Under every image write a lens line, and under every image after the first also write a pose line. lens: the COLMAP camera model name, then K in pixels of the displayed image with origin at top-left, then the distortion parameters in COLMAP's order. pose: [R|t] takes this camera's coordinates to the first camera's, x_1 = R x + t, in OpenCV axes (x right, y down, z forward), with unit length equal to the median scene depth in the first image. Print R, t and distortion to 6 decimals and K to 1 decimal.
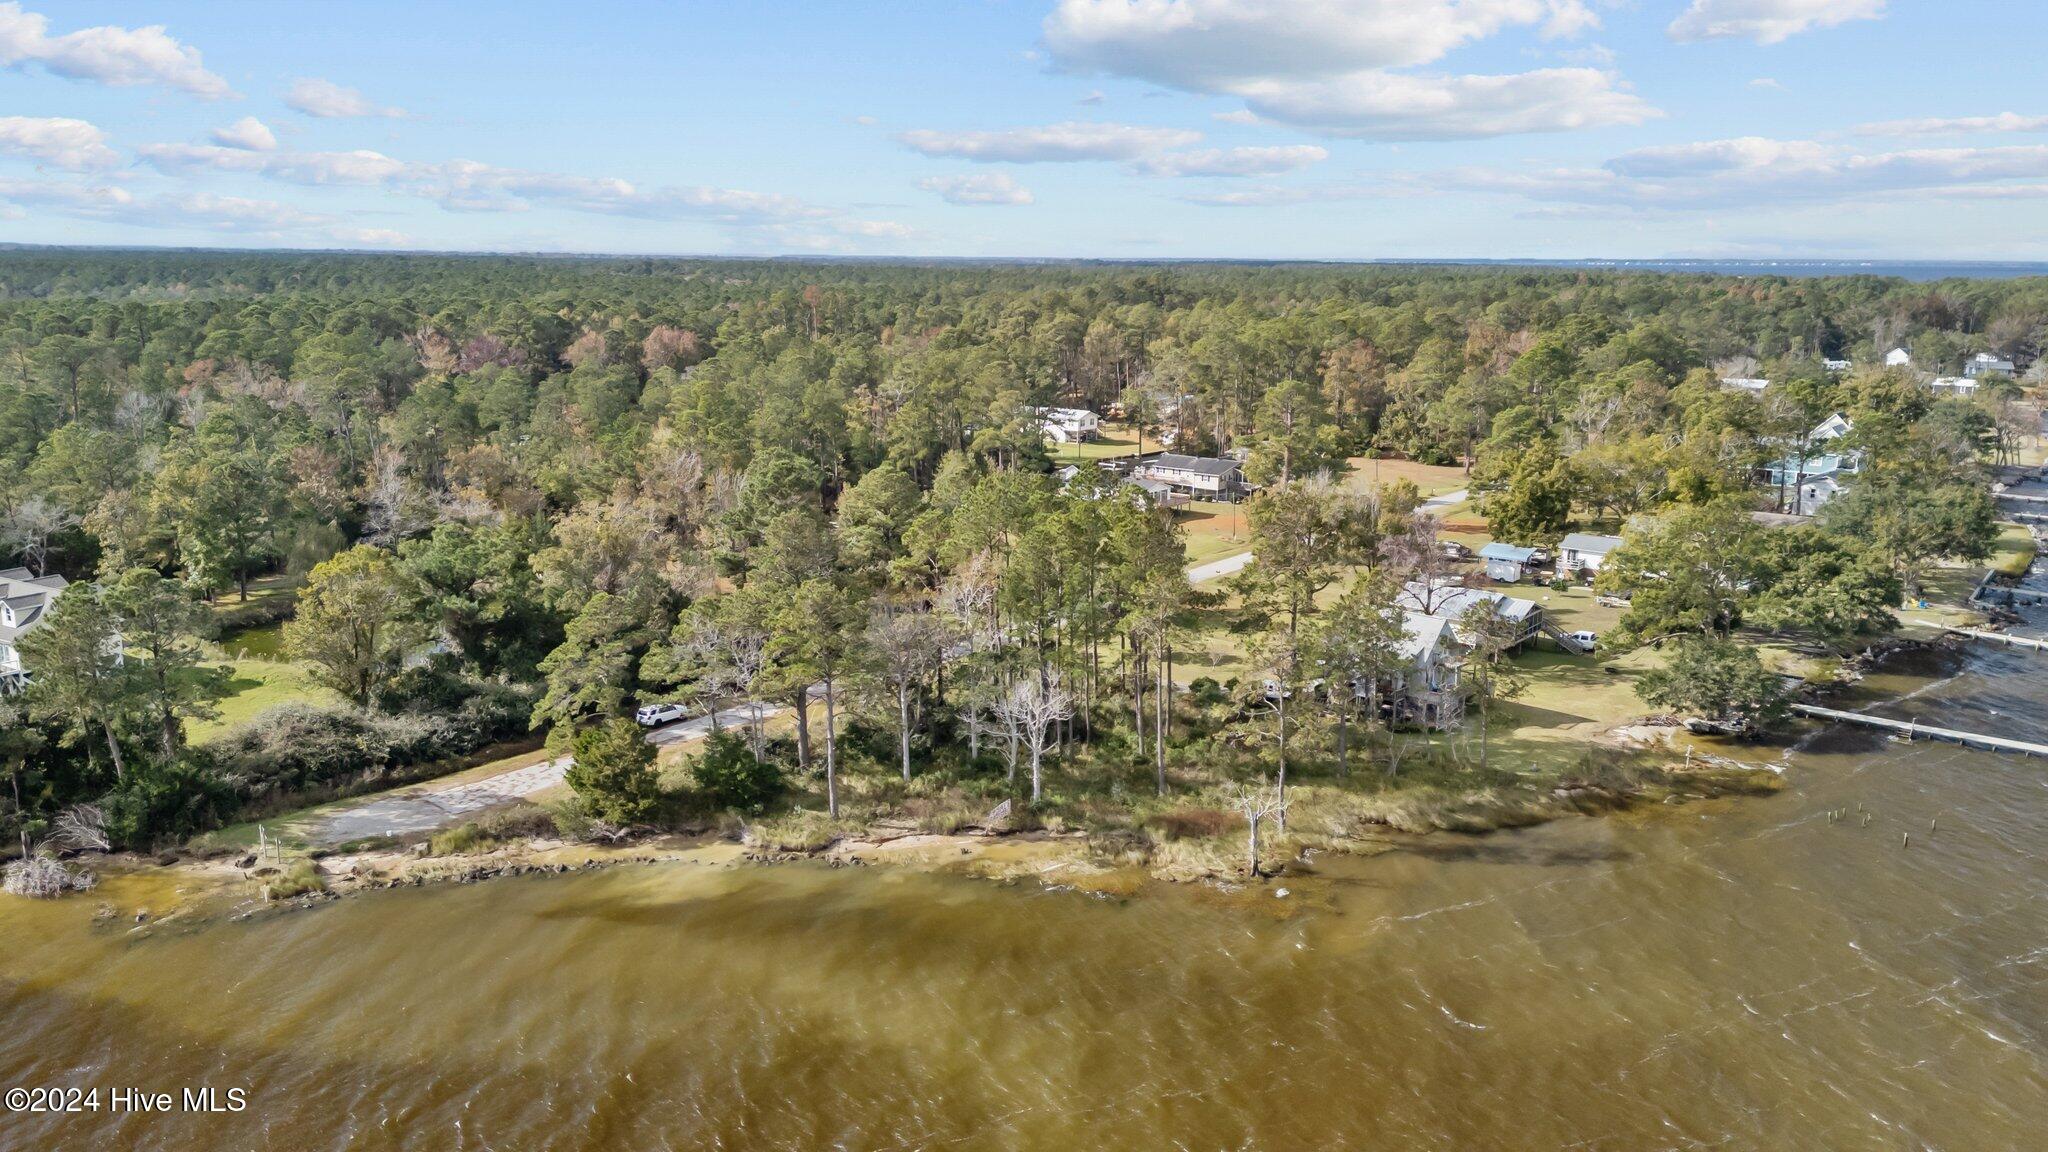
lens RADIAL K [[1536.5, 0, 1024.1], [0, 1536.5, 568.8], [0, 0, 1]] dist [0.038496, -0.025798]
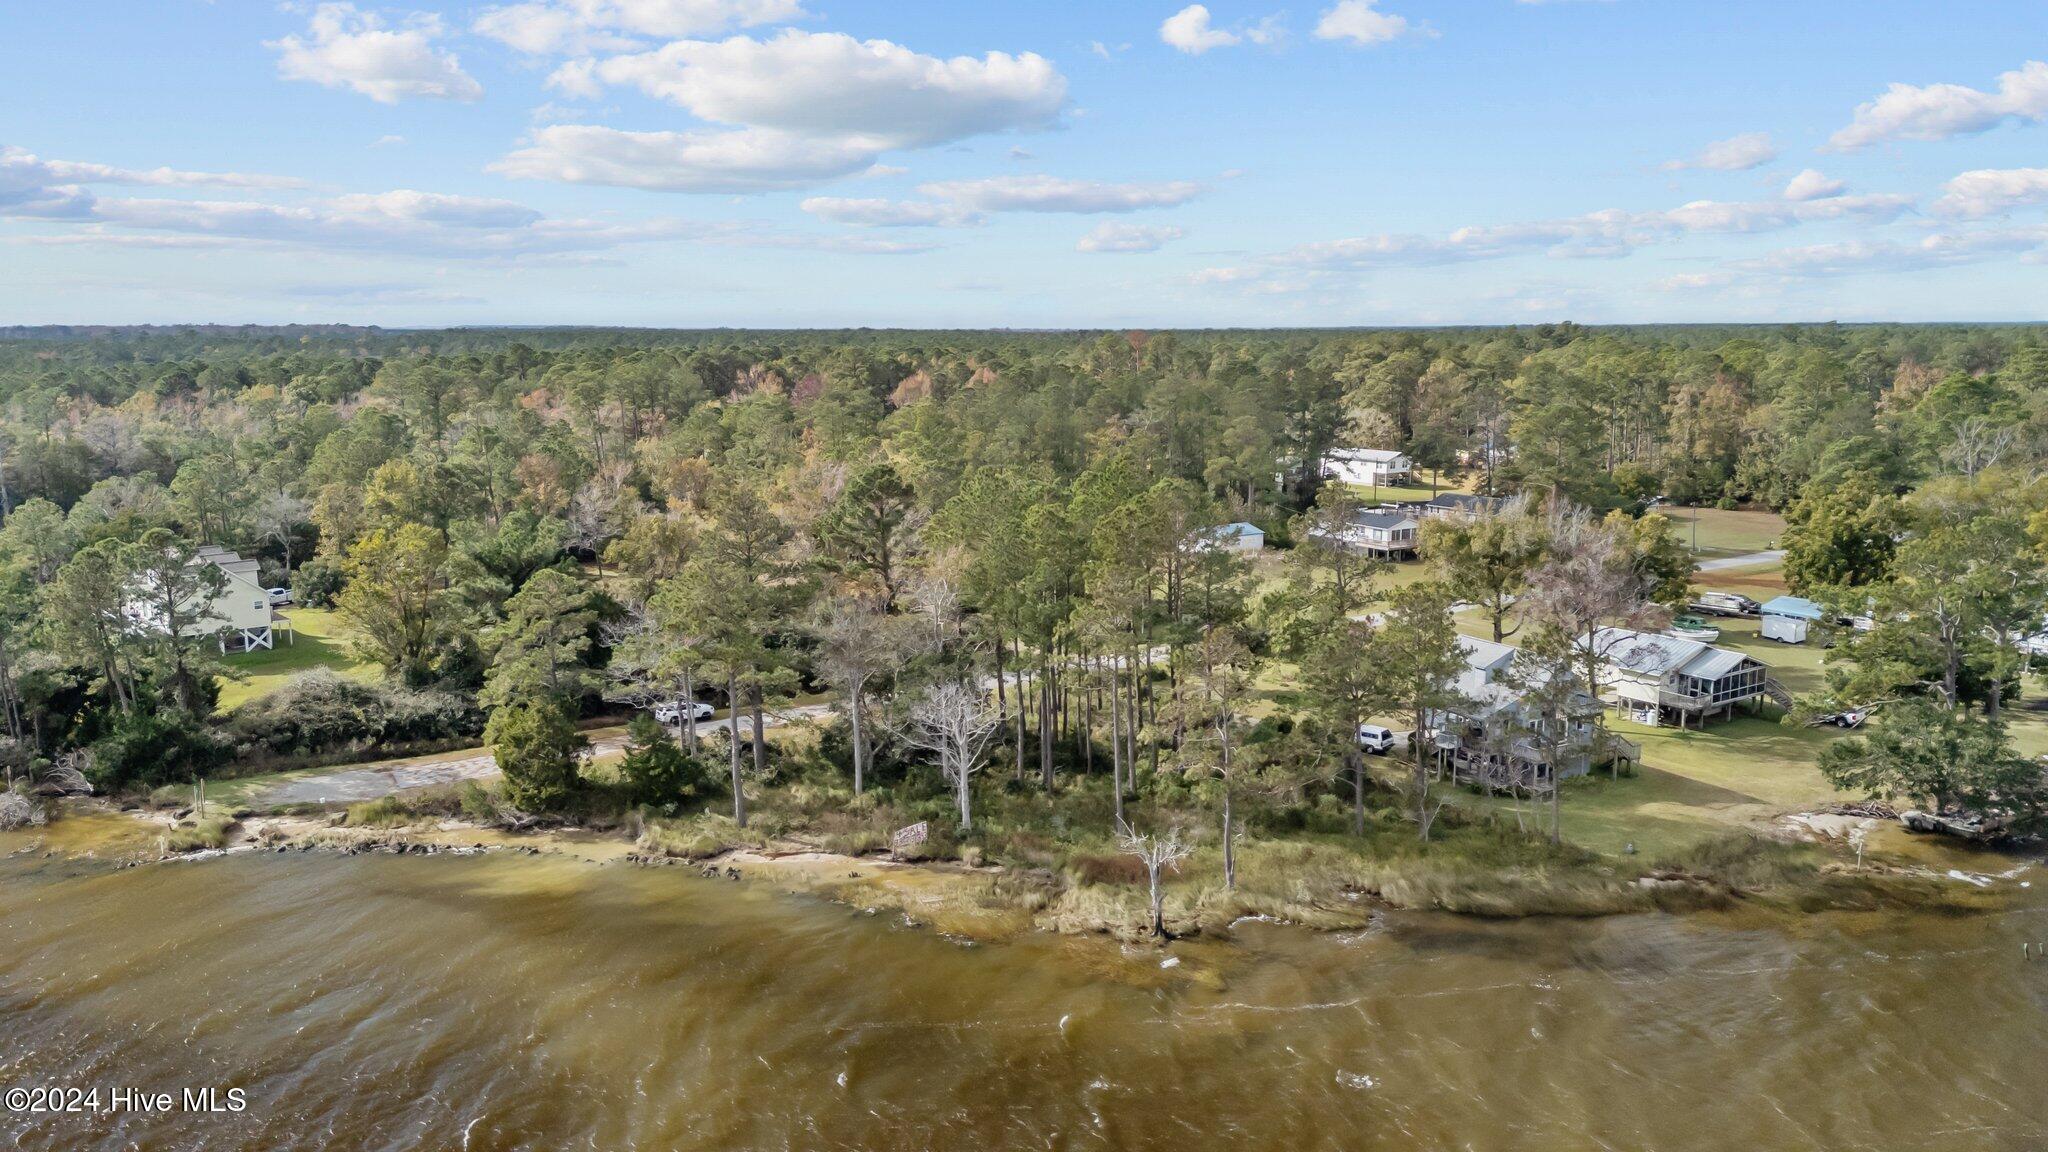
lens RADIAL K [[1536.5, 0, 1031.5], [0, 1536.5, 577.5], [0, 0, 1]] dist [0.038496, -0.025798]
pose [[0.952682, 0.038912, -0.301468, 0.295936], [-0.052045, 0.998008, -0.035652, 0.039447], [0.299480, 0.049655, 0.952810, 0.181664]]
